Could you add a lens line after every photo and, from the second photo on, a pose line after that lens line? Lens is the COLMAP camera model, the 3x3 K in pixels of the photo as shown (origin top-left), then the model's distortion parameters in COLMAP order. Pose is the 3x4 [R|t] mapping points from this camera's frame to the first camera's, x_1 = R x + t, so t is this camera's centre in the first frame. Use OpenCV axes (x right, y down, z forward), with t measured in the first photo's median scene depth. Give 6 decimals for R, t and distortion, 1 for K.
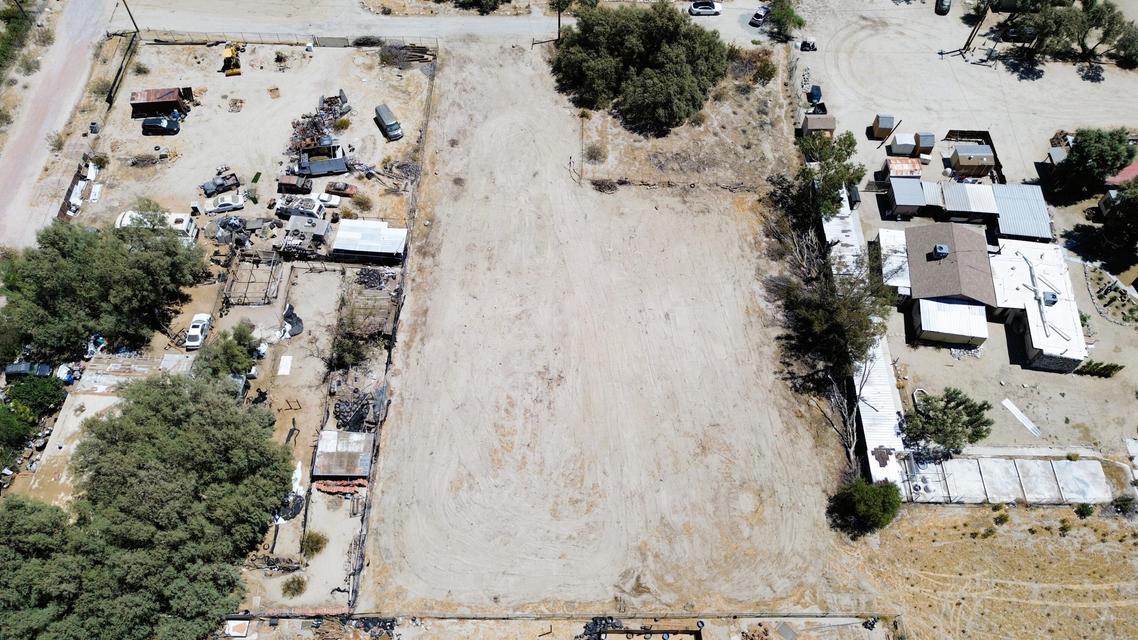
lens RADIAL K [[798.5, 0, 570.0], [0, 798.5, 324.4], [0, 0, 1]] dist [0.065584, -0.067740]
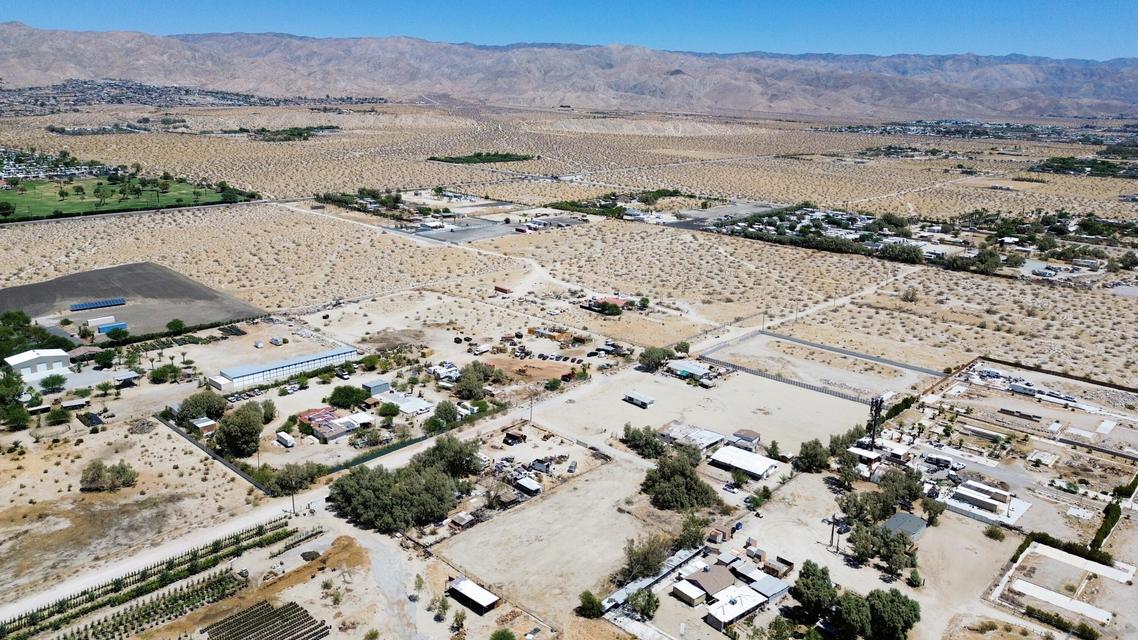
lens RADIAL K [[798.5, 0, 569.5], [0, 798.5, 315.8], [0, 0, 1]] dist [0.065584, -0.067740]
pose [[0.730186, 0.172653, -0.661075, 1.509375], [-0.585562, 0.656684, -0.475272, 0.710880], [0.352061, 0.734137, 0.580600, -0.891048]]
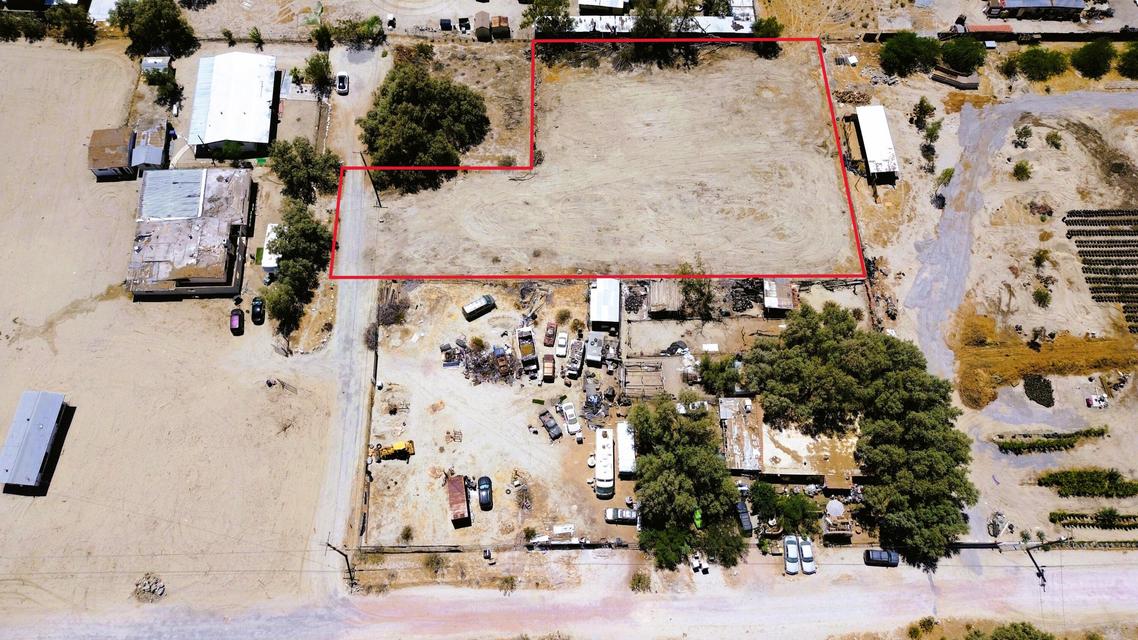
lens RADIAL K [[798.5, 0, 571.2], [0, 798.5, 319.7], [0, 0, 1]] dist [0.065584, -0.067740]
pose [[-0.026245, -0.920332, 0.390257, -0.809322], [0.841369, 0.190479, 0.505783, -0.832896], [-0.539824, 0.341625, 0.769339, 0.033120]]
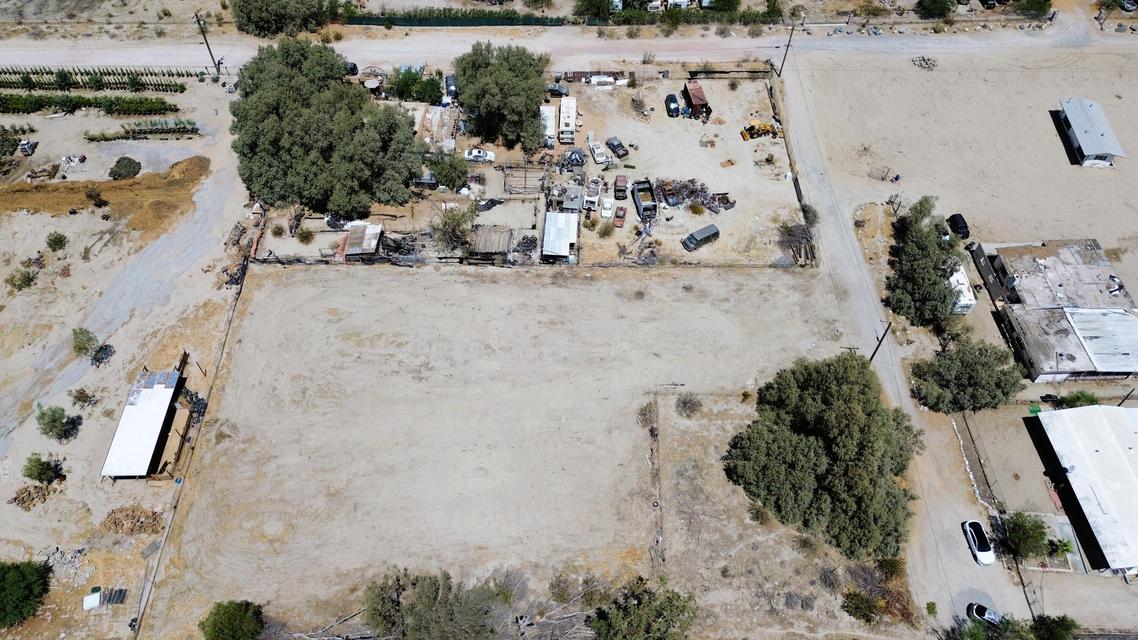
lens RADIAL K [[798.5, 0, 569.6], [0, 798.5, 324.4], [0, 0, 1]] dist [0.065584, -0.067740]
pose [[0.009052, 0.784234, -0.620399, 0.595792], [-0.858747, 0.323966, 0.396989, -0.555066], [0.512320, 0.529173, 0.676391, 0.292557]]
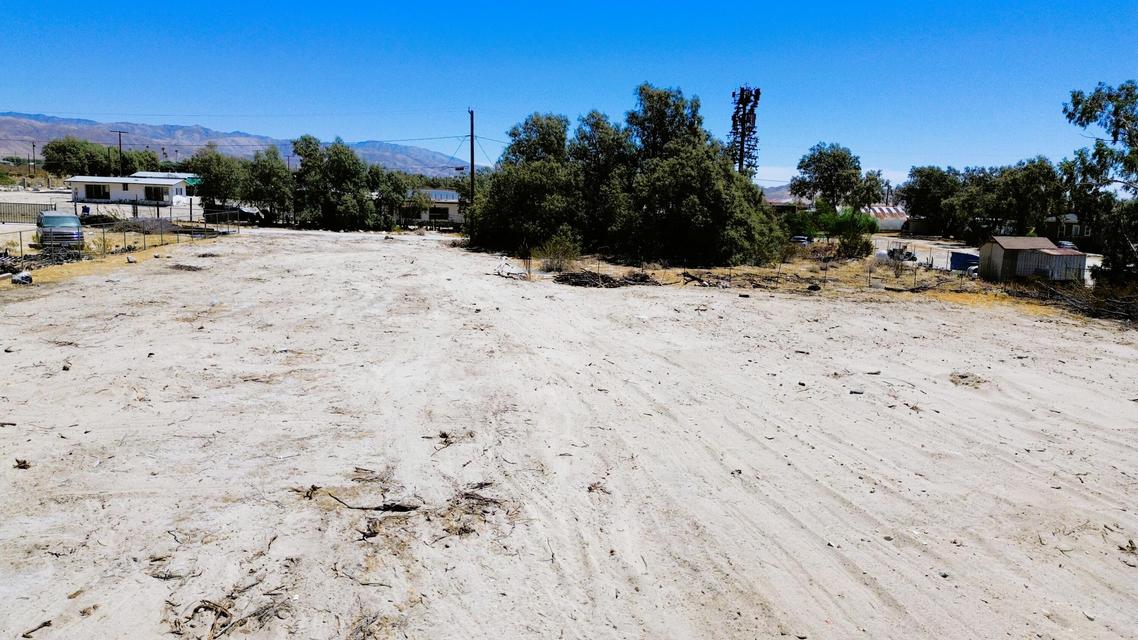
lens RADIAL K [[798.5, 0, 565.5], [0, 798.5, 318.9], [0, 0, 1]] dist [0.065584, -0.067740]
pose [[0.993901, 0.001794, 0.110264, -0.011362], [0.082618, 0.650169, -0.755284, 0.137637], [-0.073046, 0.759787, 0.646056, 0.851832]]
